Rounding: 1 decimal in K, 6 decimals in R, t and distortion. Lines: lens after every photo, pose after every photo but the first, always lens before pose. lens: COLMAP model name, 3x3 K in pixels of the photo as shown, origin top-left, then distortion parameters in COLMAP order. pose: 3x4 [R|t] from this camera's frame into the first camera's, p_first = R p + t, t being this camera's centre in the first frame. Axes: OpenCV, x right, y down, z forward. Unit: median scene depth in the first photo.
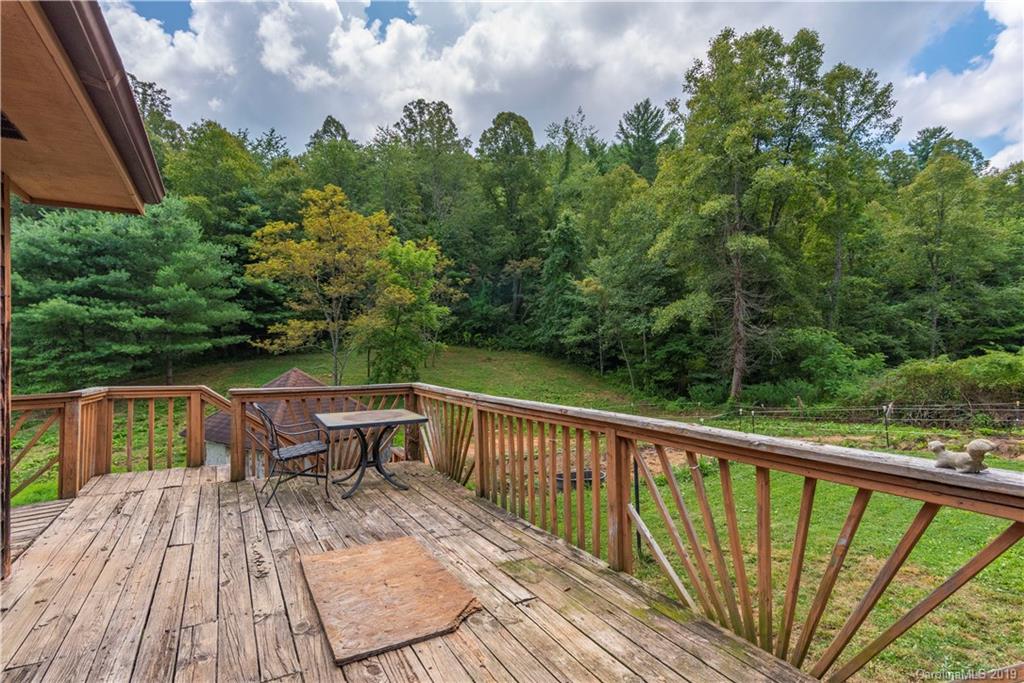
lens RADIAL K [[499.3, 0, 512.4], [0, 499.3, 342.6], [0, 0, 1]] dist [-0.004525, -0.000836]
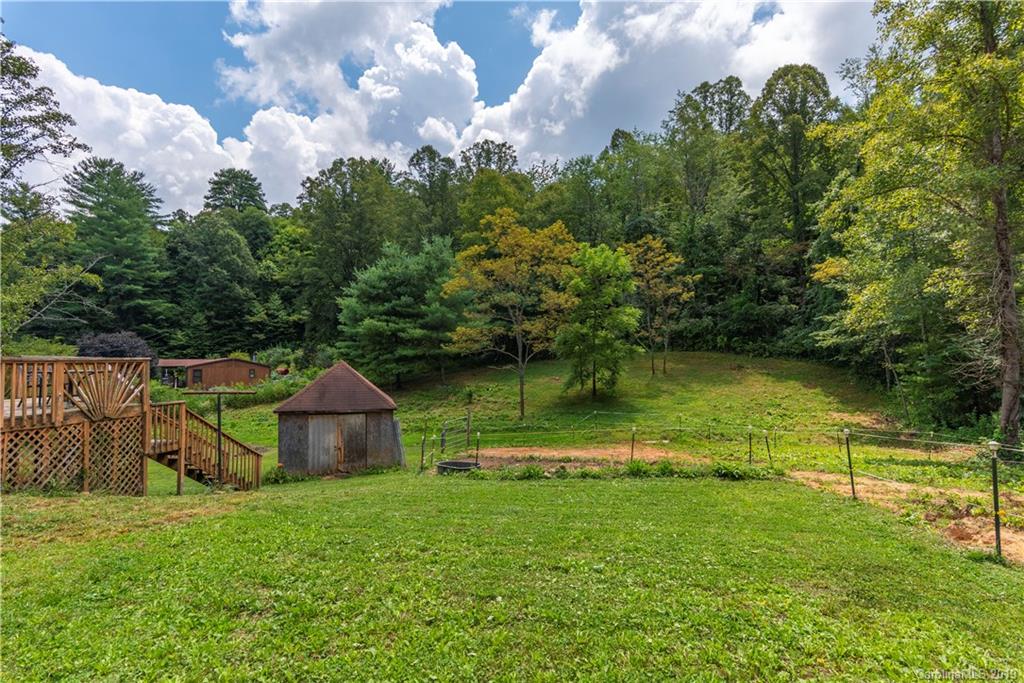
lens RADIAL K [[519.0, 0, 508.7], [0, 519.0, 345.7], [0, 0, 1]] dist [0.000134, 0.000179]
pose [[0.736515, -0.008891, -0.676363, 0.394036], [0.000723, 0.999923, -0.012357, 0.012085], [0.676421, 0.008612, 0.736465, 0.125370]]
